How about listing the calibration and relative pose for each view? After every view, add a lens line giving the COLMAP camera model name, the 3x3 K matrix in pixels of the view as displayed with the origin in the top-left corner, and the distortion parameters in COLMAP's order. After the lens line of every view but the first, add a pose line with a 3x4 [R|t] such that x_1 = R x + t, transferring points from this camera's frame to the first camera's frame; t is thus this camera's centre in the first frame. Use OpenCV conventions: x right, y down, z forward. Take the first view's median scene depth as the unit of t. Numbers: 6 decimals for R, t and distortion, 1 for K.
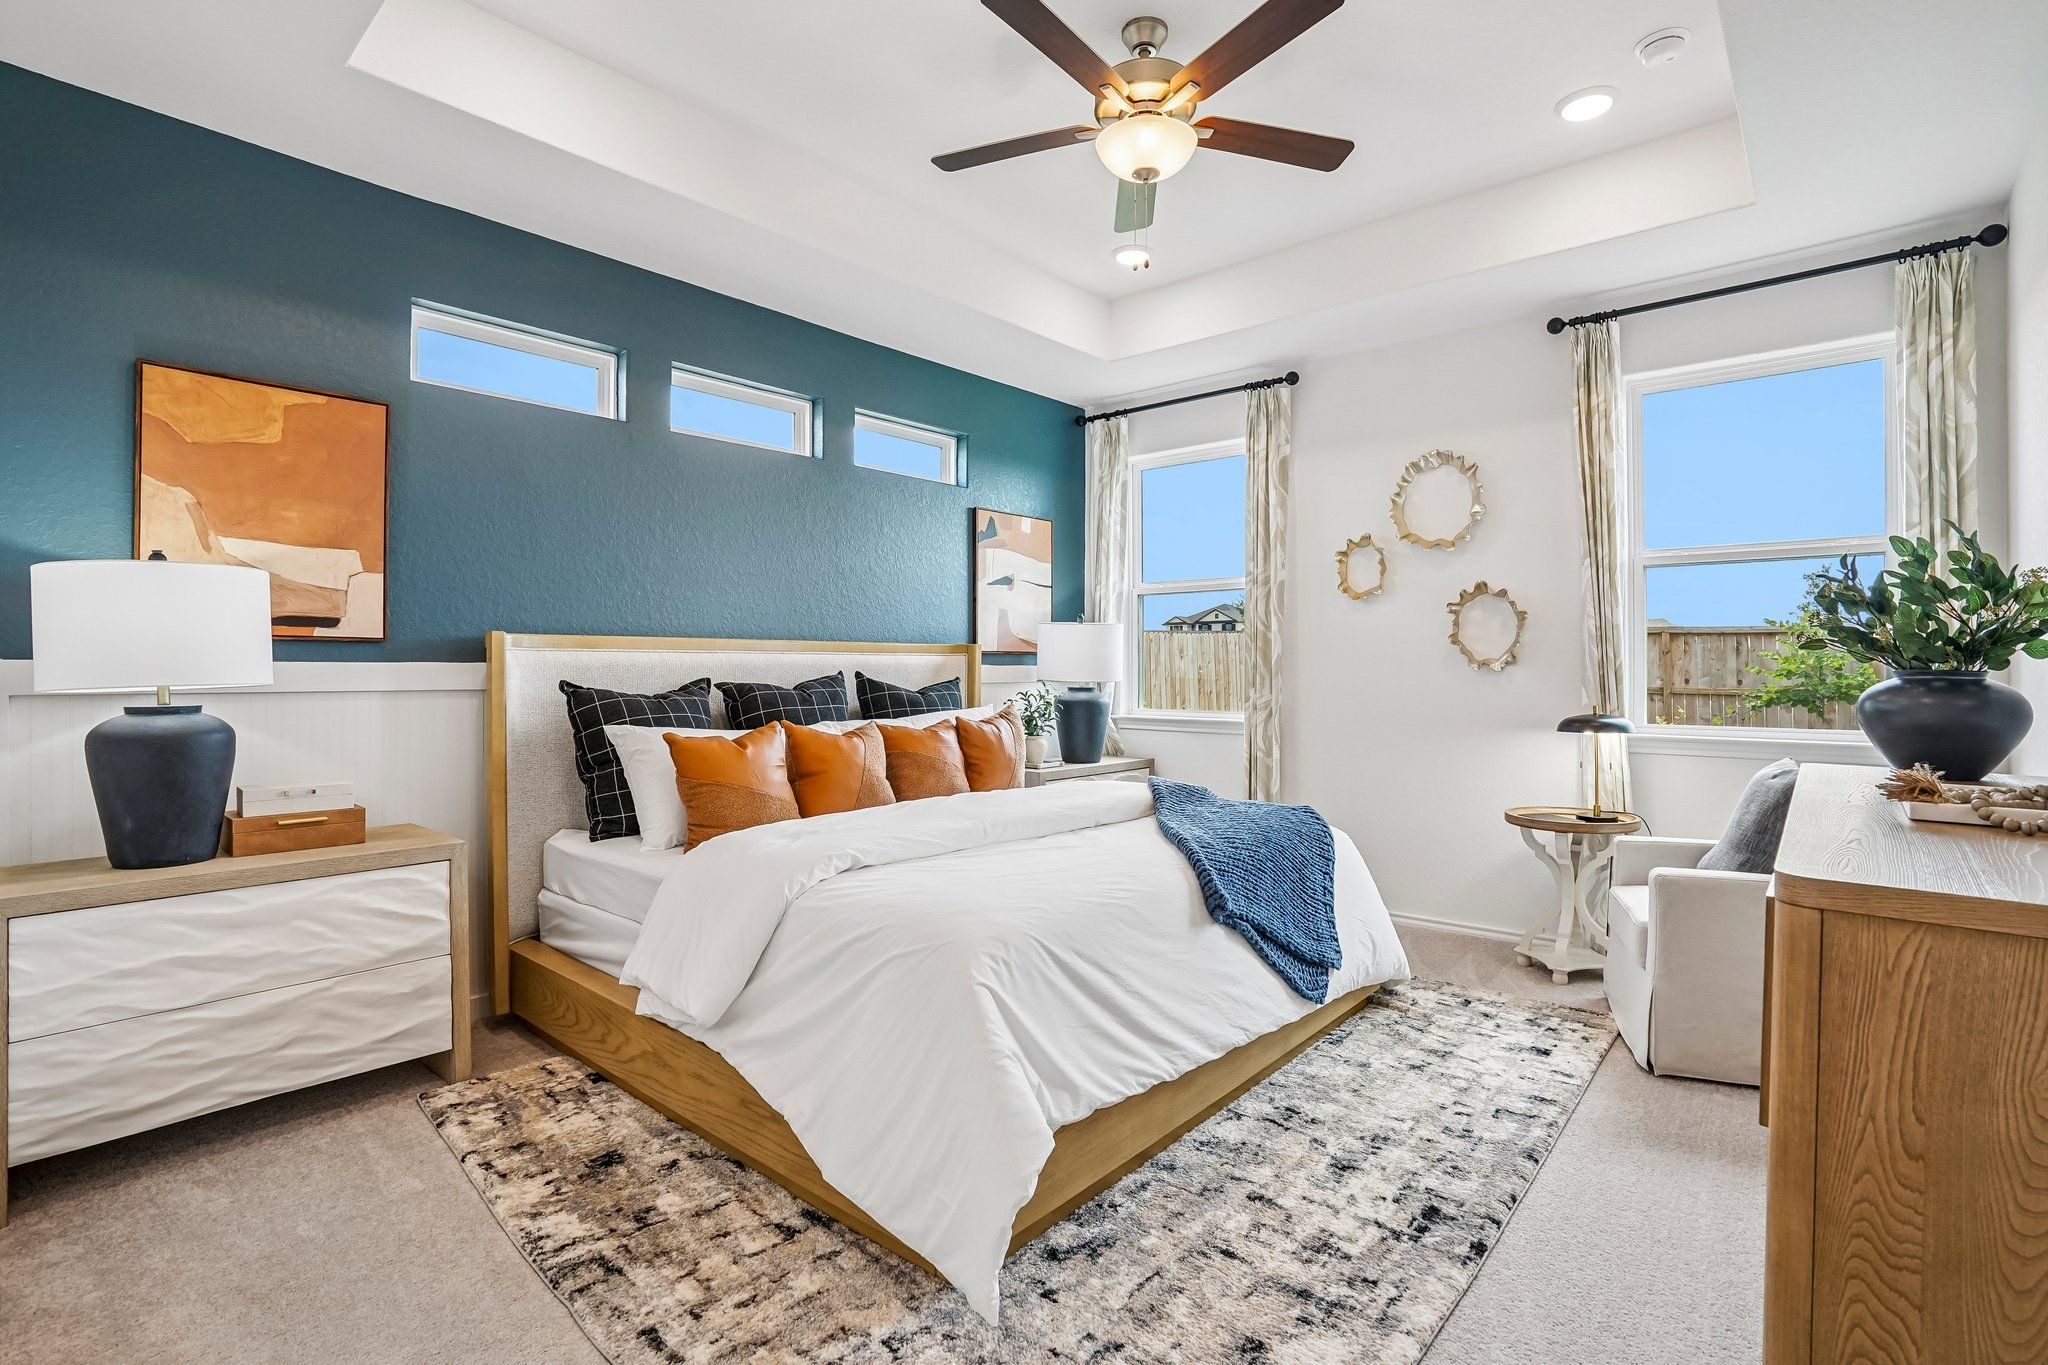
lens RADIAL K [[977.7, 0, 1024.0], [0, 977.7, 682.5], [0, 0, 1]] dist [-0.022770, -0.000770]
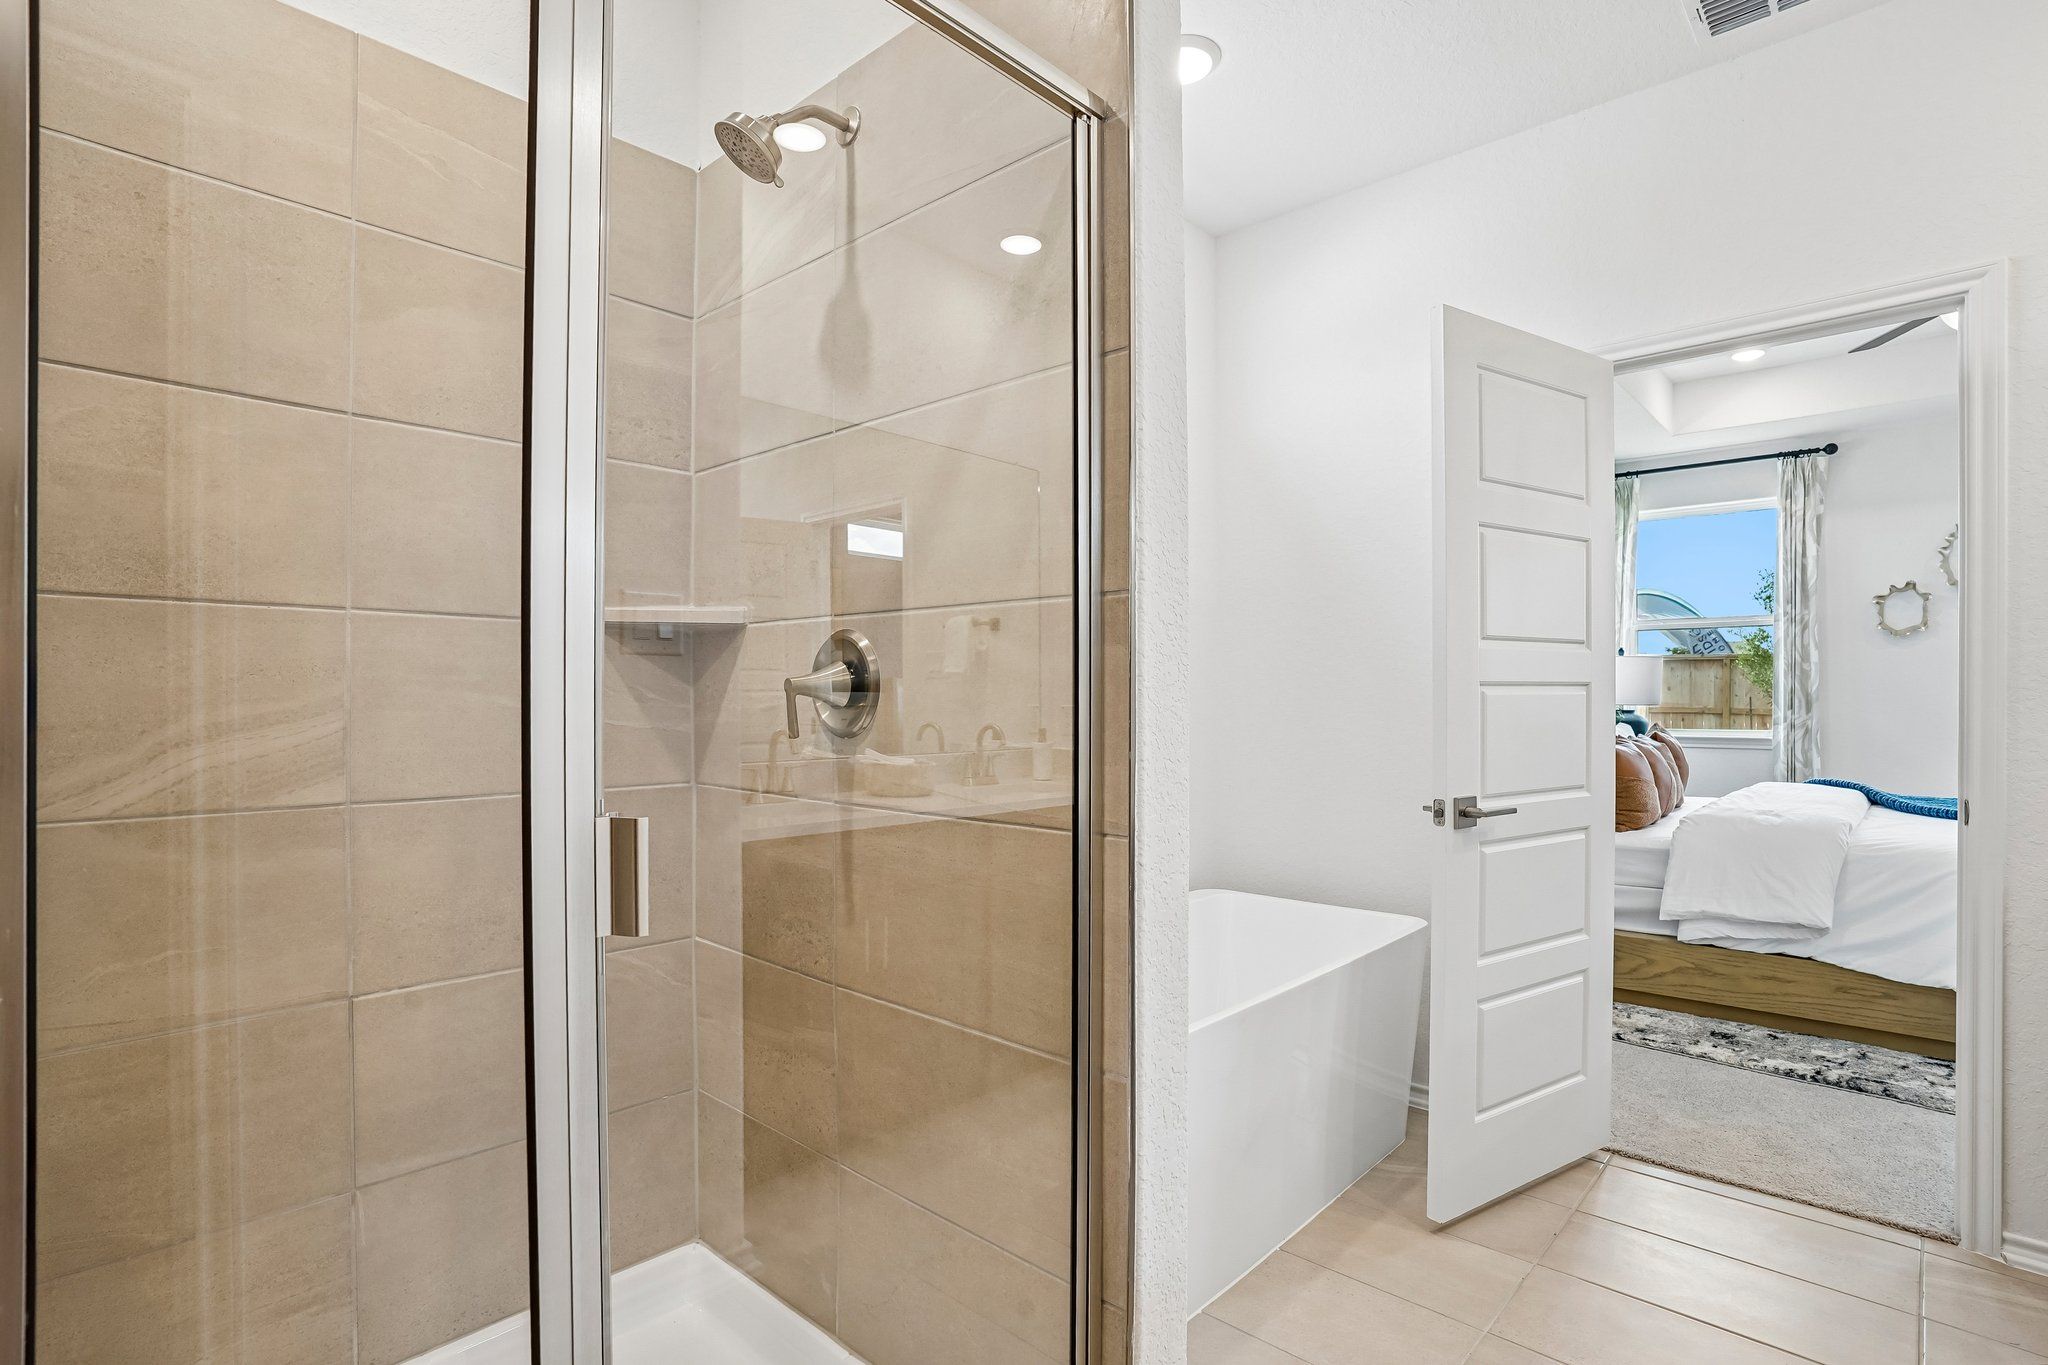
lens RADIAL K [[1024.1, 0, 1024.0], [0, 1024.1, 682.5], [0, 0, 1]] dist [-0.021028, 0.001792]
pose [[0.999389, 0.000022, -0.034950, -0.657116], [-0.000709, 0.999807, -0.019650, -0.002042], [0.034943, 0.019663, 0.999196, -0.259353]]
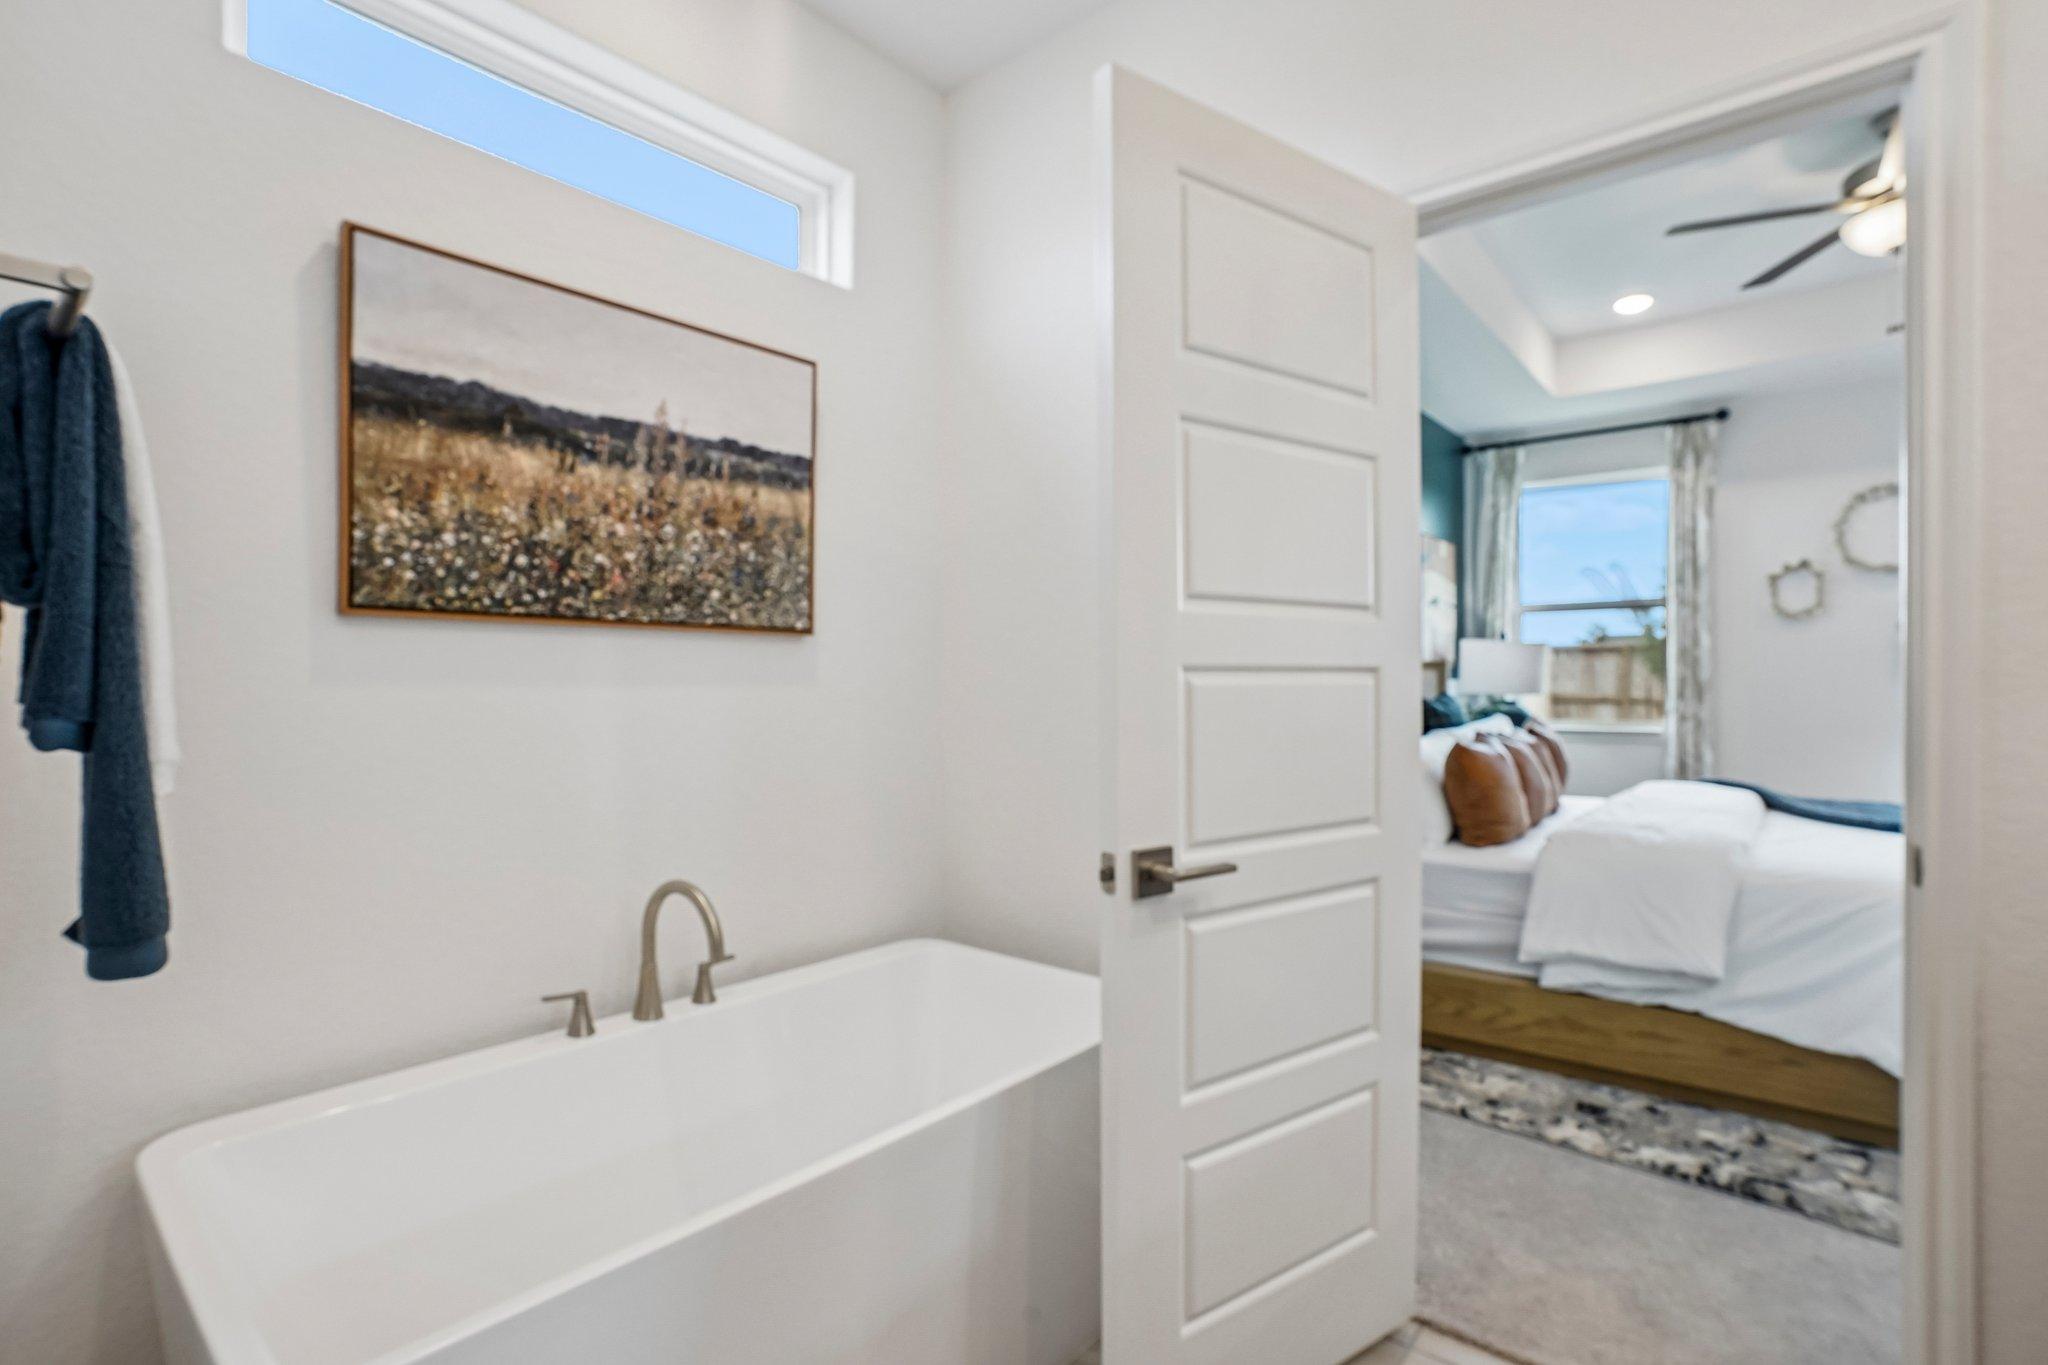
lens RADIAL K [[977.7, 0, 1024.0], [0, 977.7, 682.5], [0, 0, 1]] dist [-0.022770, -0.000770]
pose [[0.999924, -0.006257, 0.010596, -0.516697], [0.006398, 0.999891, -0.013315, -0.003031], [-0.010511, 0.013382, 0.999855, -0.072524]]
